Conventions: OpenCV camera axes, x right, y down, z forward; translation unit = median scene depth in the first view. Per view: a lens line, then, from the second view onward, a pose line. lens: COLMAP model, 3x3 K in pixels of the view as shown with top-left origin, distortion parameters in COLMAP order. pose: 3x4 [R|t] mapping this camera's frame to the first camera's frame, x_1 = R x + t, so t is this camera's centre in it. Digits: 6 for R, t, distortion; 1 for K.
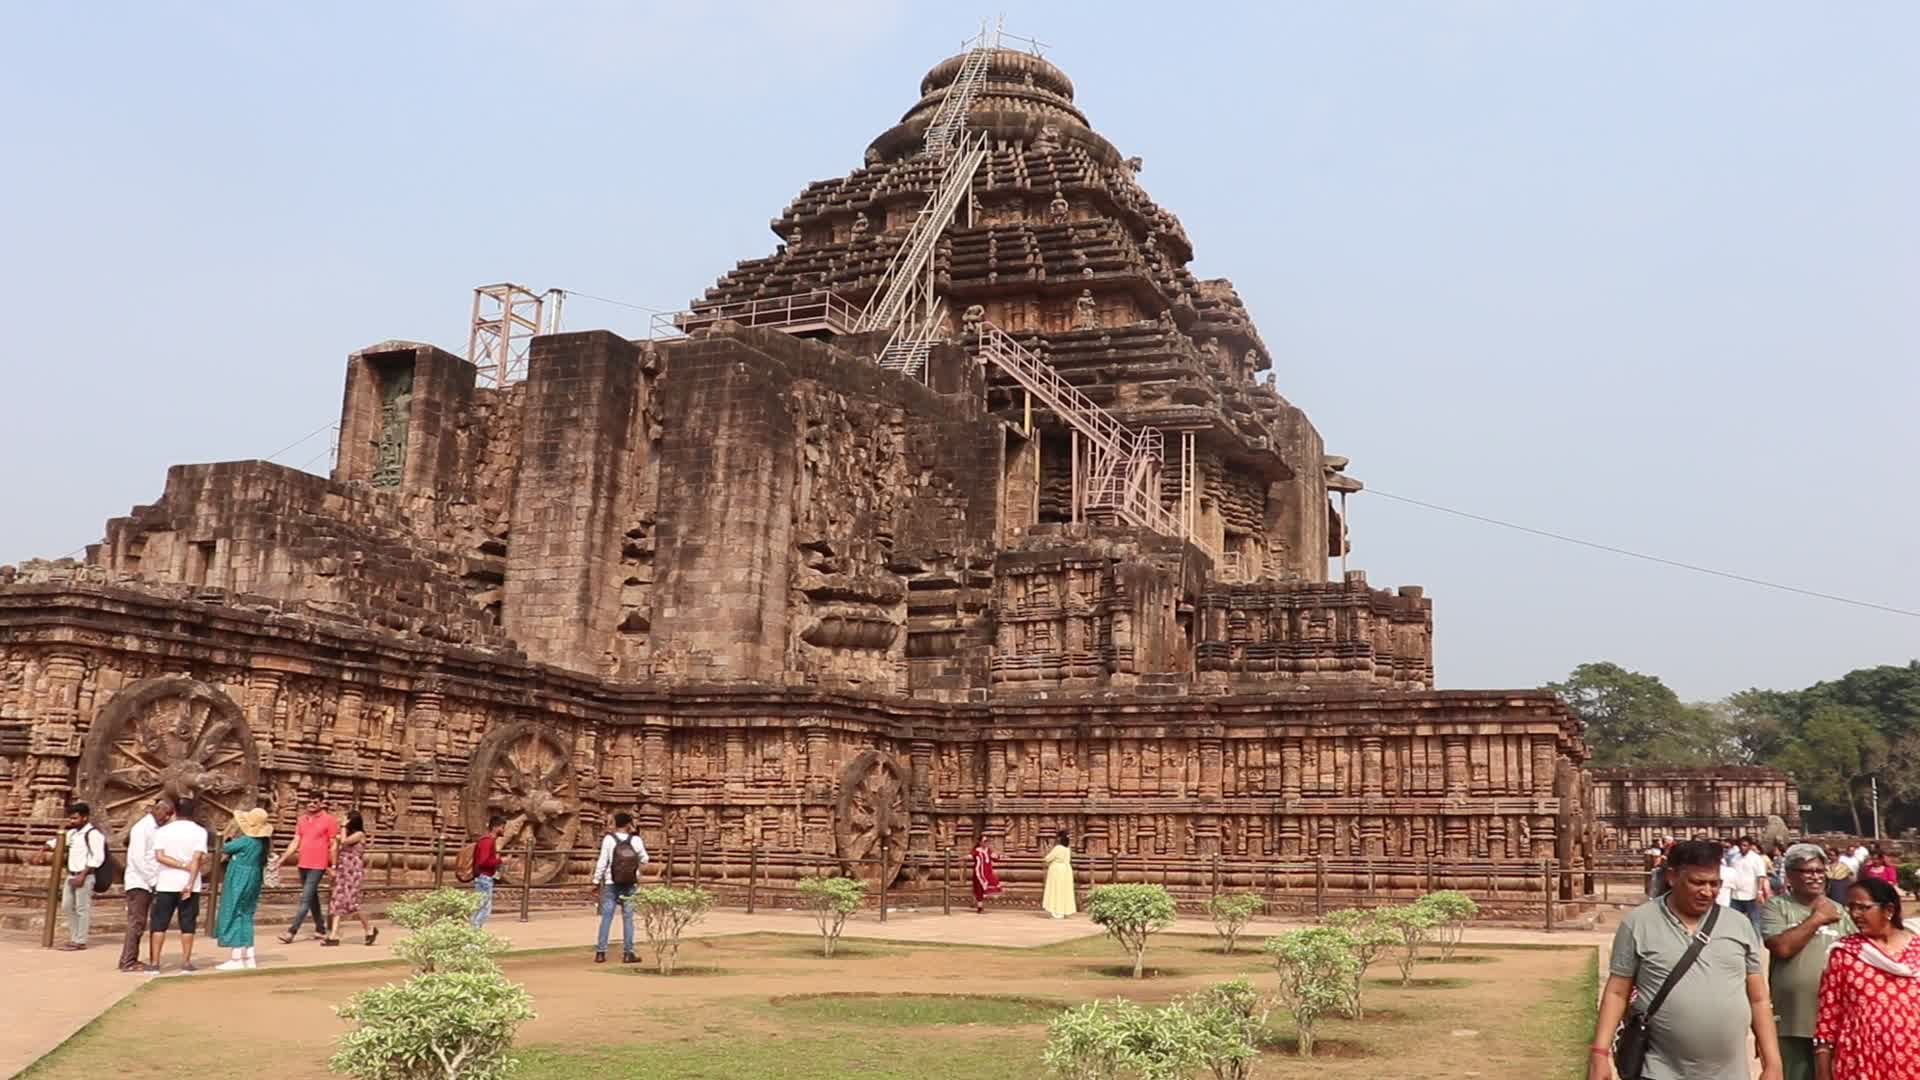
lens RADIAL K [[1585.4, 0, 968.9], [0, 1585.4, 553.5], [0, 0, 1]] dist [-0.168214, 0.148097]
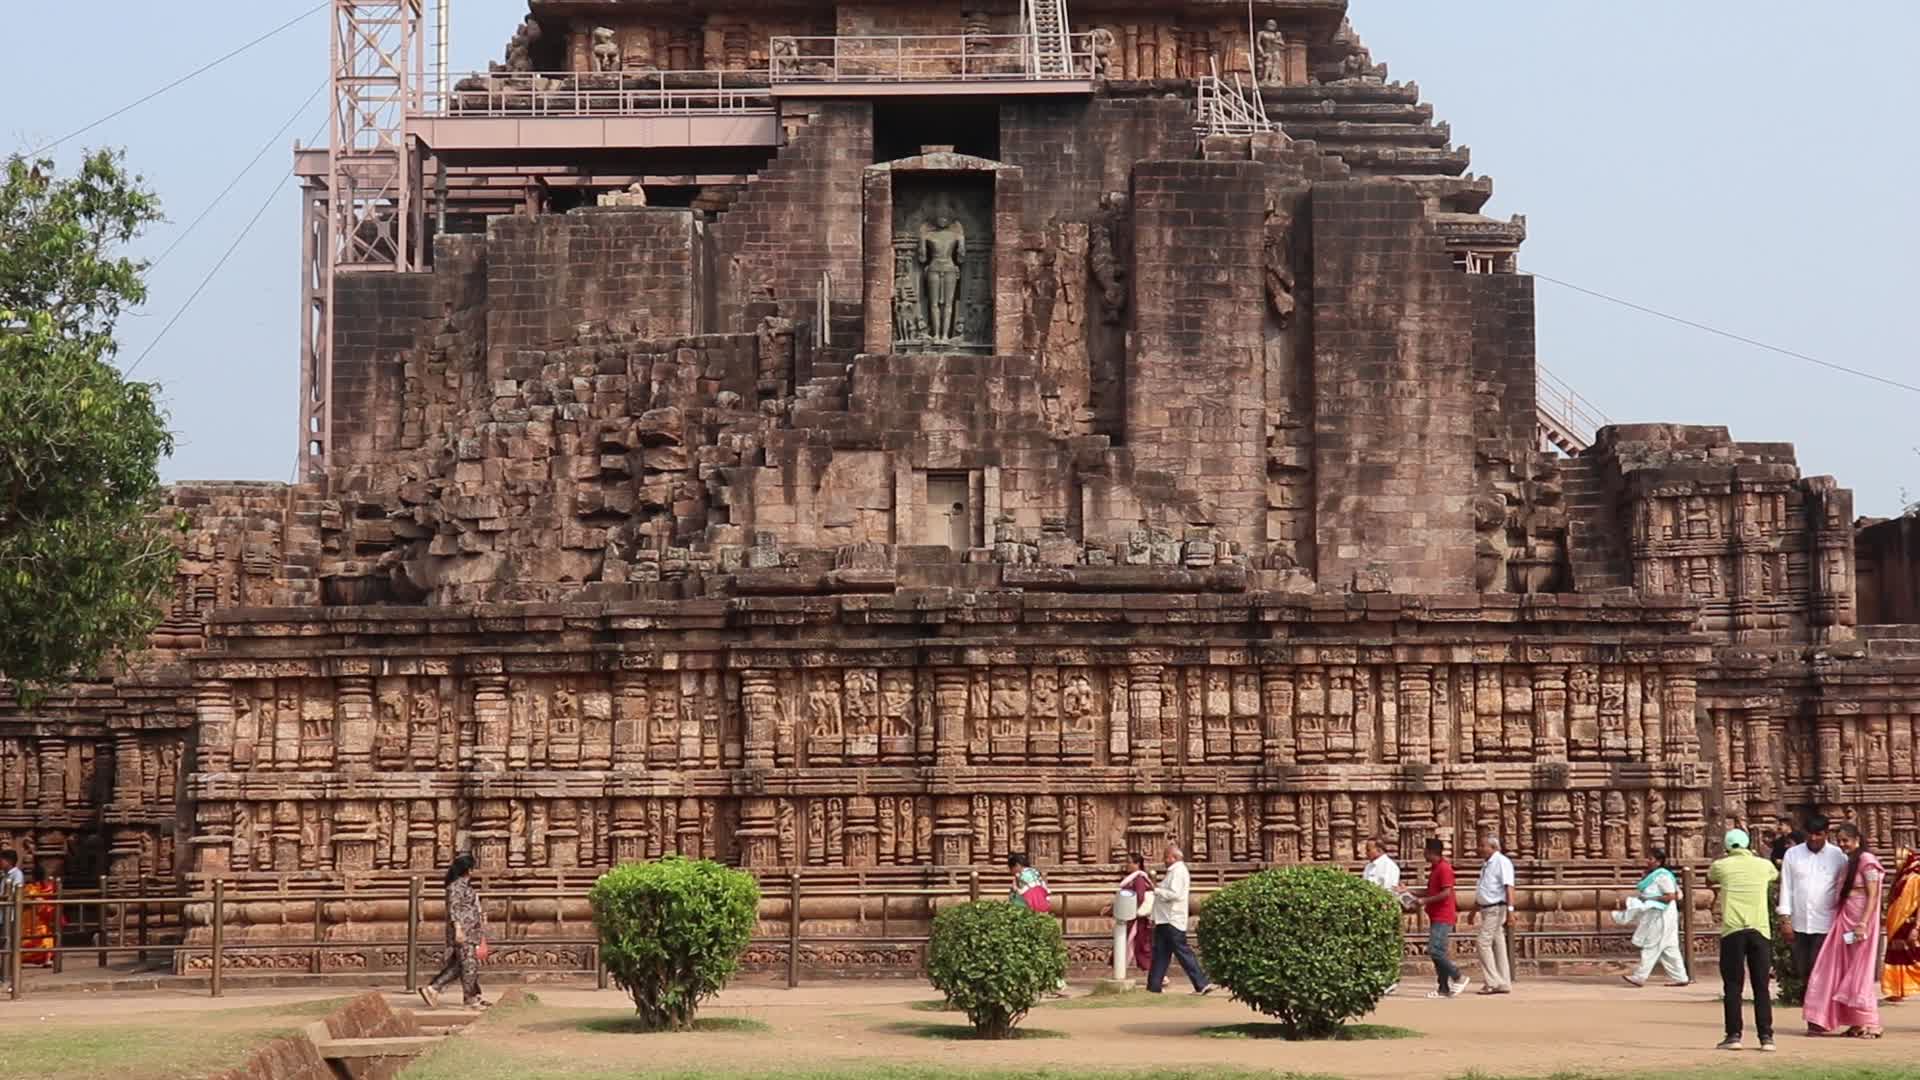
lens RADIAL K [[3046.4, 0, 966.7], [0, 3046.4, 532.5], [0, 0, 1]] dist [0.079622, 0.000000]
pose [[0.919548, 0.000424, 0.392978, -0.925505], [-0.033547, 0.996434, 0.077424, -0.078001], [-0.391543, -0.084378, 0.916283, -0.260045]]
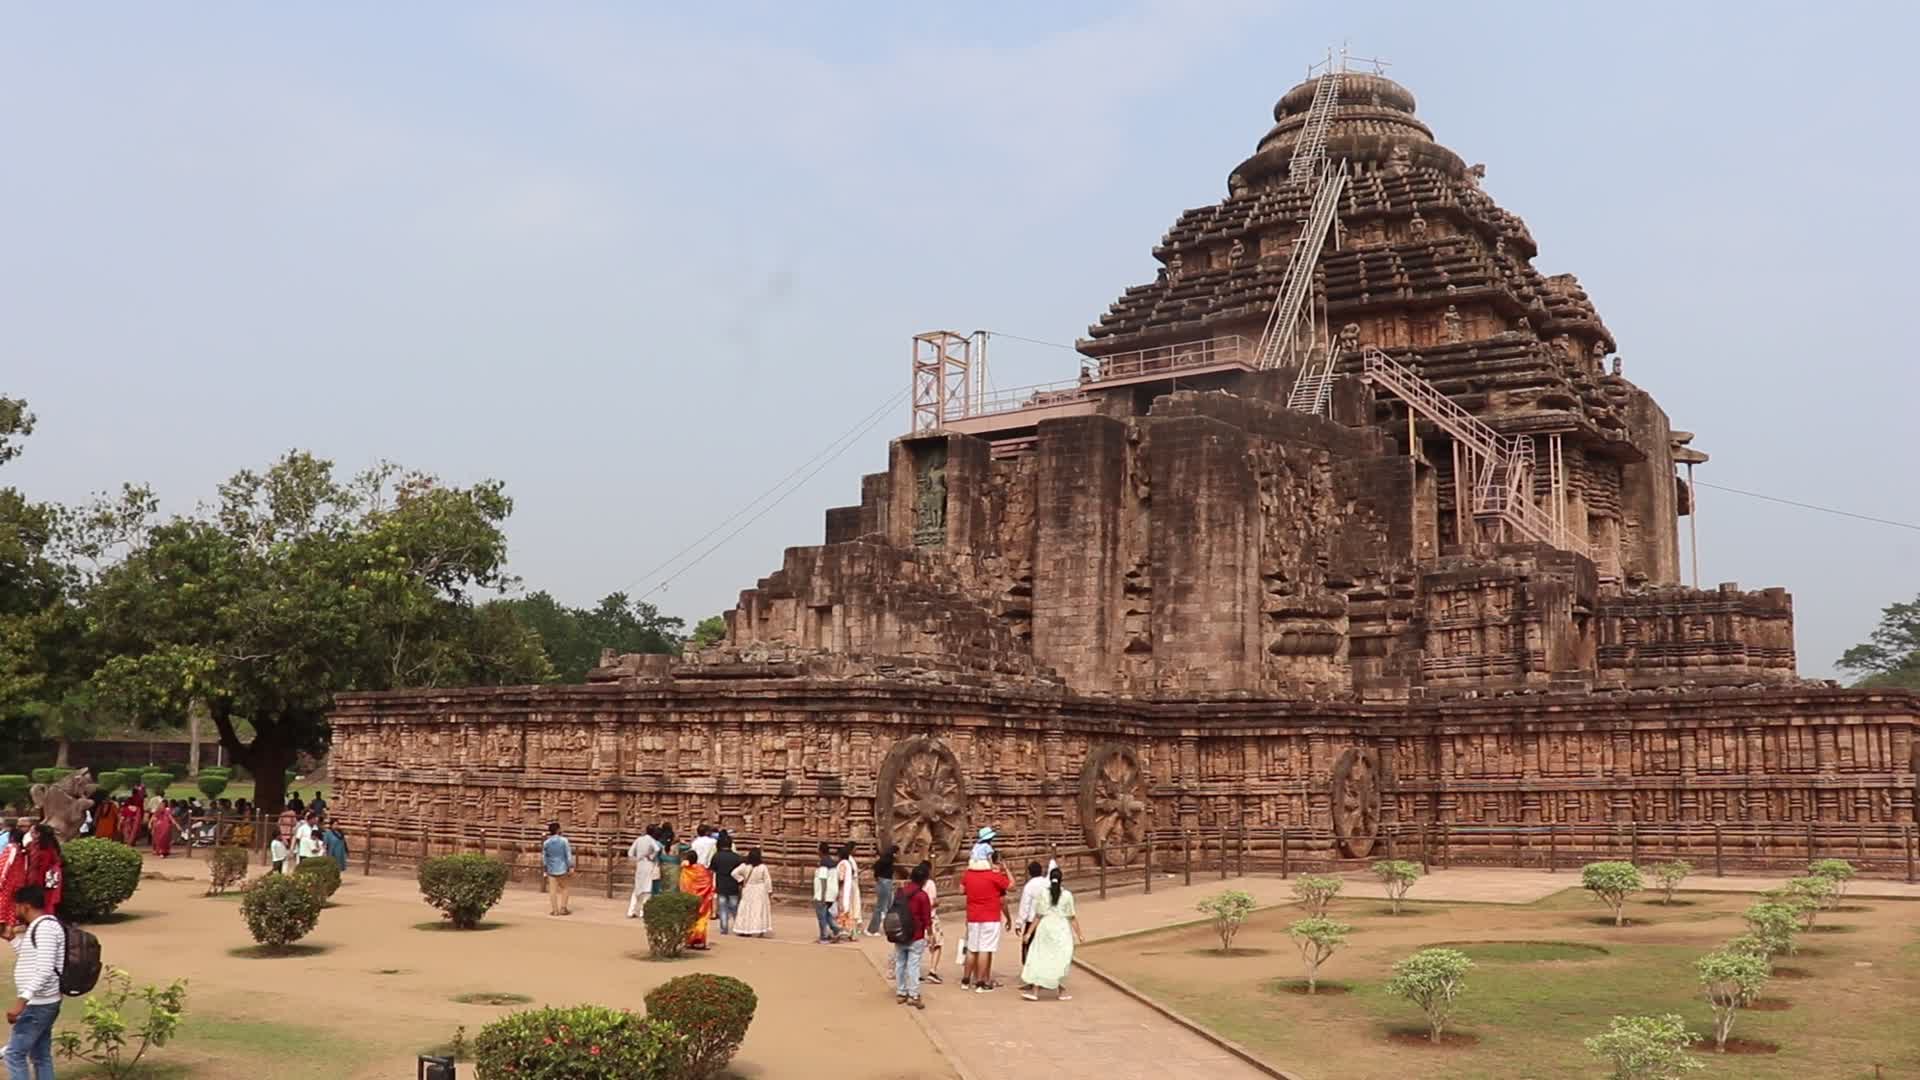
lens RADIAL K [[1585.4, 0, 973.7], [0, 1585.4, 551.9], [0, 0, 1]] dist [-0.168214, 0.148097]
pose [[0.981688, -0.046715, -0.184679, -0.105381], [0.054507, 0.997815, 0.037337, -0.086885], [0.182531, -0.046719, 0.982089, -0.268868]]
